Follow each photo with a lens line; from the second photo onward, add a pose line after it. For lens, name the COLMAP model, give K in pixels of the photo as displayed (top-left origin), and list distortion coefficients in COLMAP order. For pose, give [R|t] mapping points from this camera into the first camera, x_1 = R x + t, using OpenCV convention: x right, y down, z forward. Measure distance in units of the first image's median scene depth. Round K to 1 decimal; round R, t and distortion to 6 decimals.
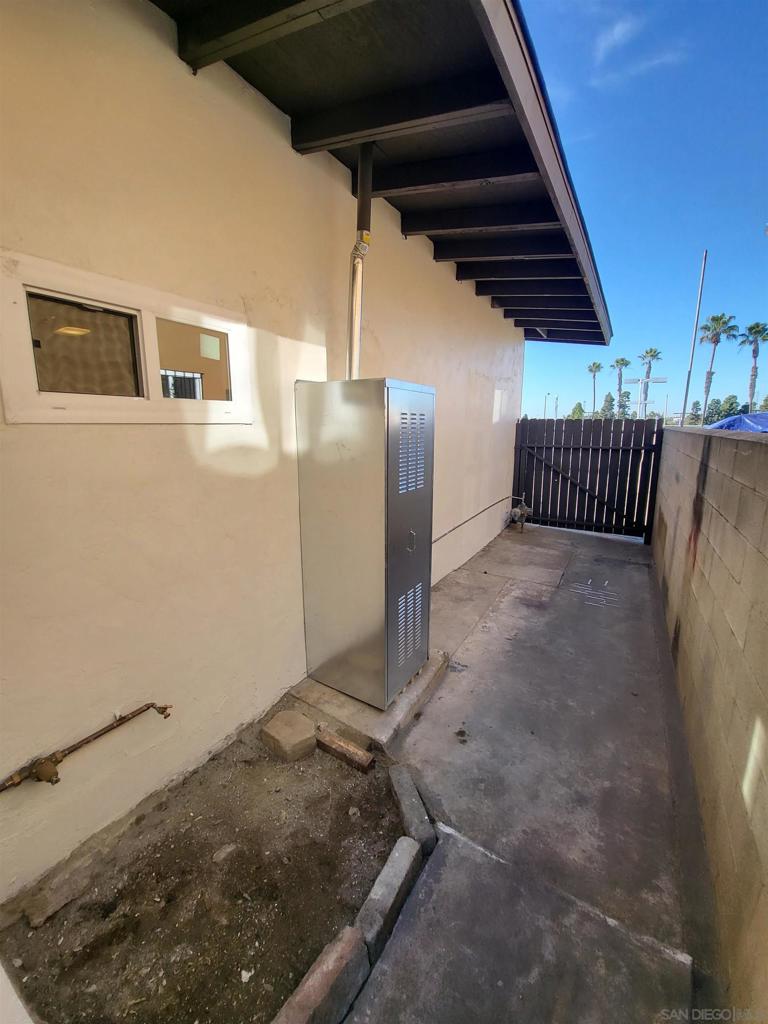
lens RADIAL K [[414.0, 0, 381.8], [0, 414.0, 496.7], [0, 0, 1]] dist [0.002592, -0.010003]
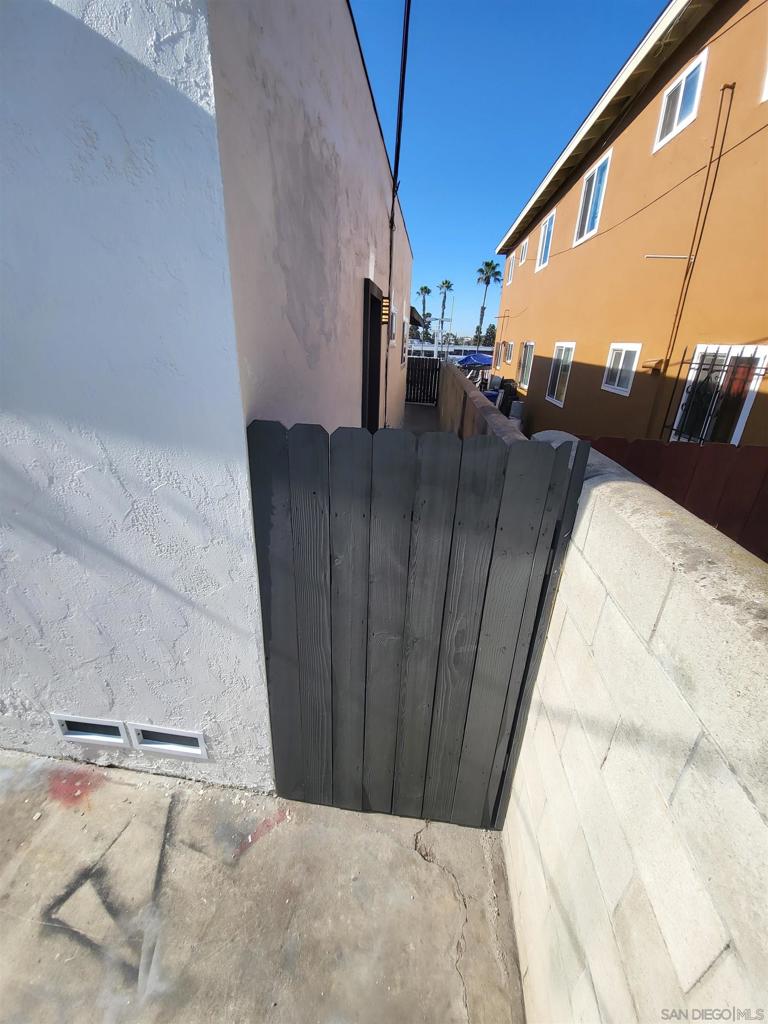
lens RADIAL K [[410.7, 0, 381.8], [0, 410.7, 499.5], [0, 0, 1]] dist [0.004107, -0.010900]
pose [[0.911875, -0.113850, 0.394362, -0.103510], [0.030956, 0.977103, 0.210505, 0.017176], [-0.409298, -0.179746, 0.894520, -0.174847]]
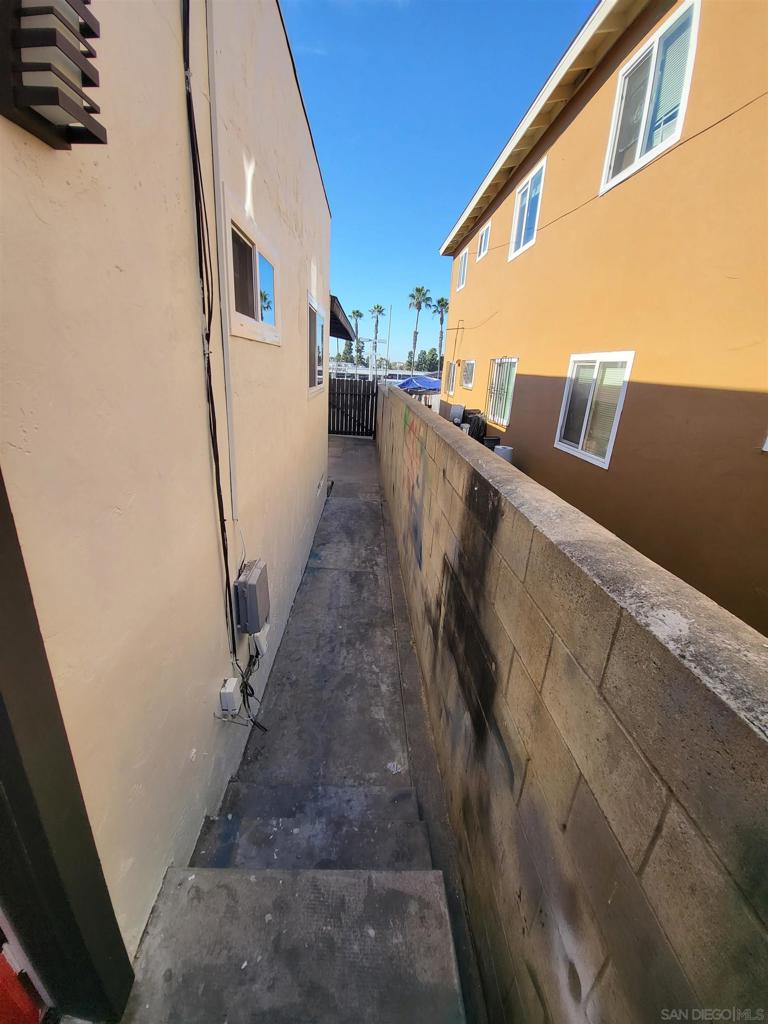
lens RADIAL K [[410.7, 0, 381.8], [0, 410.7, 499.5], [0, 0, 1]] dist [0.004107, -0.010900]
pose [[0.839939, -0.121787, 0.528839, -0.066800], [0.039467, 0.985621, 0.164296, 0.009642], [-0.541244, -0.117127, 0.832668, -0.113121]]
